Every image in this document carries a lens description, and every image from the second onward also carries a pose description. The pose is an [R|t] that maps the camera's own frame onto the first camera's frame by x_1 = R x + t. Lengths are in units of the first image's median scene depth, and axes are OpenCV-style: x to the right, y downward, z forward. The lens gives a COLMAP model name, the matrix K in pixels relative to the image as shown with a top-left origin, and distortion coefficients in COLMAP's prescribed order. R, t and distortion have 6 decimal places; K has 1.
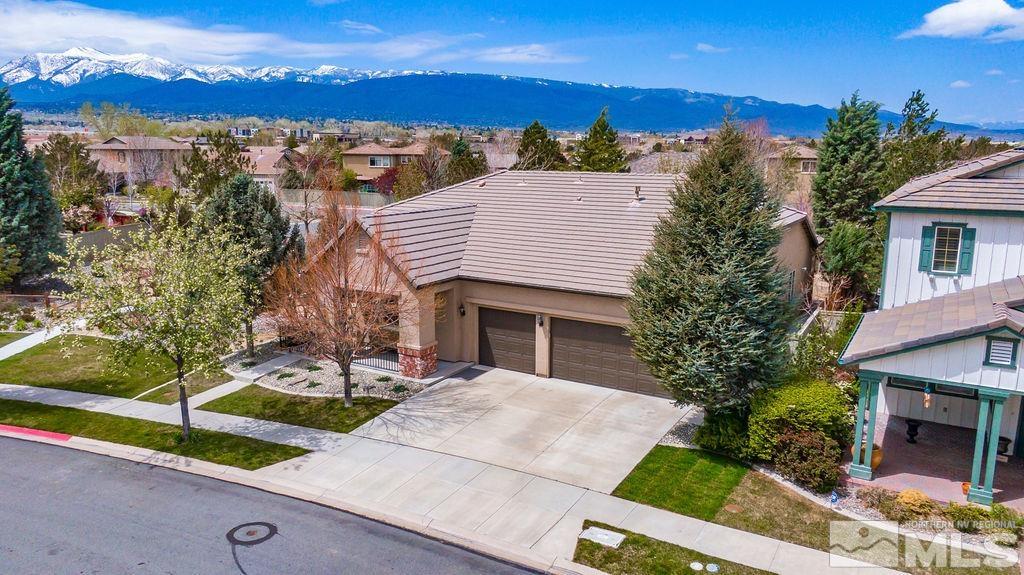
lens RADIAL K [[739.8, 0, 514.8], [0, 739.8, 288.9], [0, 0, 1]] dist [0.024910, -0.029664]
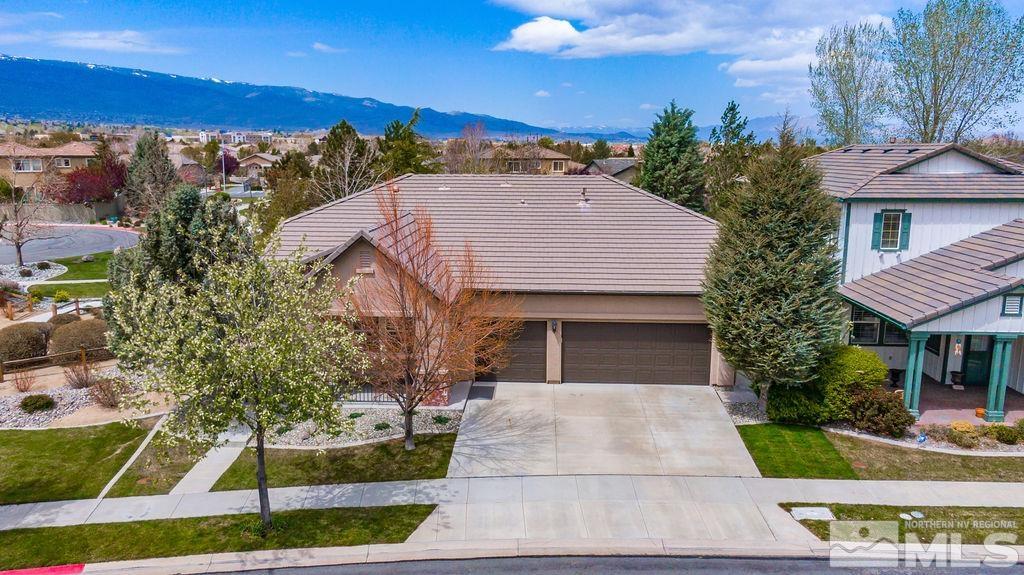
lens RADIAL K [[739.8, 0, 520.7], [0, 739.8, 287.3], [0, 0, 1]] dist [0.024910, -0.029664]
pose [[0.876281, -0.090093, 0.473303, -0.498254], [0.090895, 0.995634, 0.021235, -0.036274], [-0.473149, 0.024413, 0.880644, 0.166871]]
